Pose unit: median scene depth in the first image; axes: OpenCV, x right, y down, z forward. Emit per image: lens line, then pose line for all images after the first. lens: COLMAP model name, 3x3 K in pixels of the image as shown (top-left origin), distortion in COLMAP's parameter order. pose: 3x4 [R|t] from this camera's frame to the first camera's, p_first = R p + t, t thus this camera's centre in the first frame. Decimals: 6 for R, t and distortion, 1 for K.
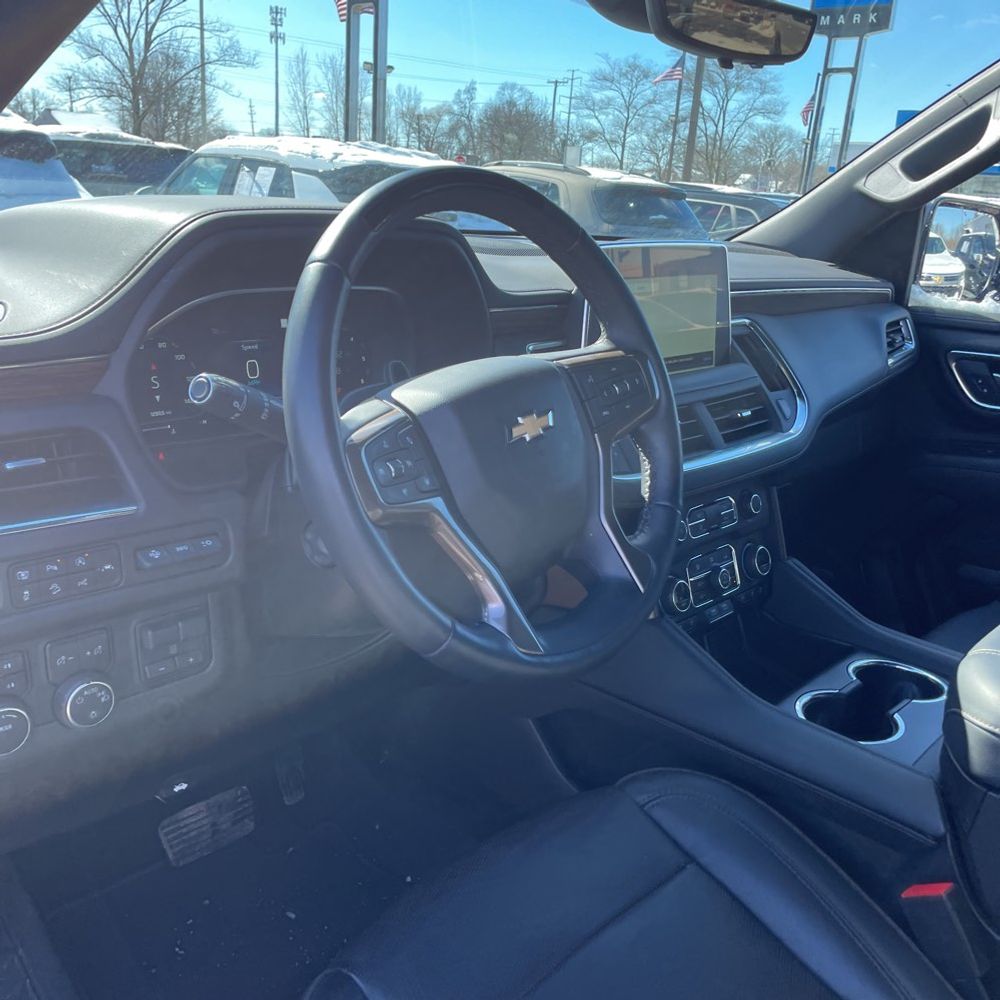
lens RADIAL K [[1010.7, 0, 507.0], [0, 1010.7, 495.2], [0, 0, 1]] dist [0.106859, -0.144135]
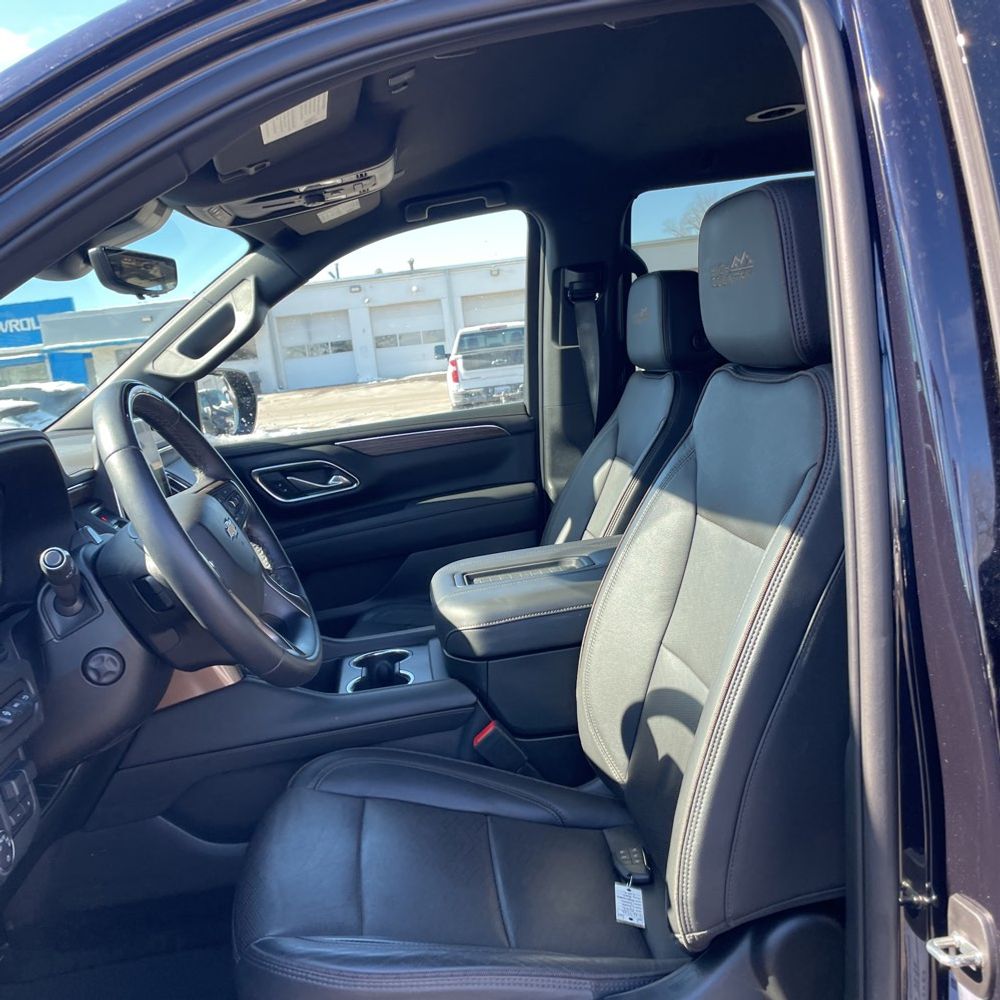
lens RADIAL K [[1010.7, 0, 507.0], [0, 1010.7, 495.2], [0, 0, 1]] dist [0.106859, -0.144135]
pose [[0.640797, -0.259604, 0.722485, -0.561249], [0.377482, 0.926015, -0.002066, 0.031469], [-0.668496, 0.274049, 0.691383, -0.251365]]
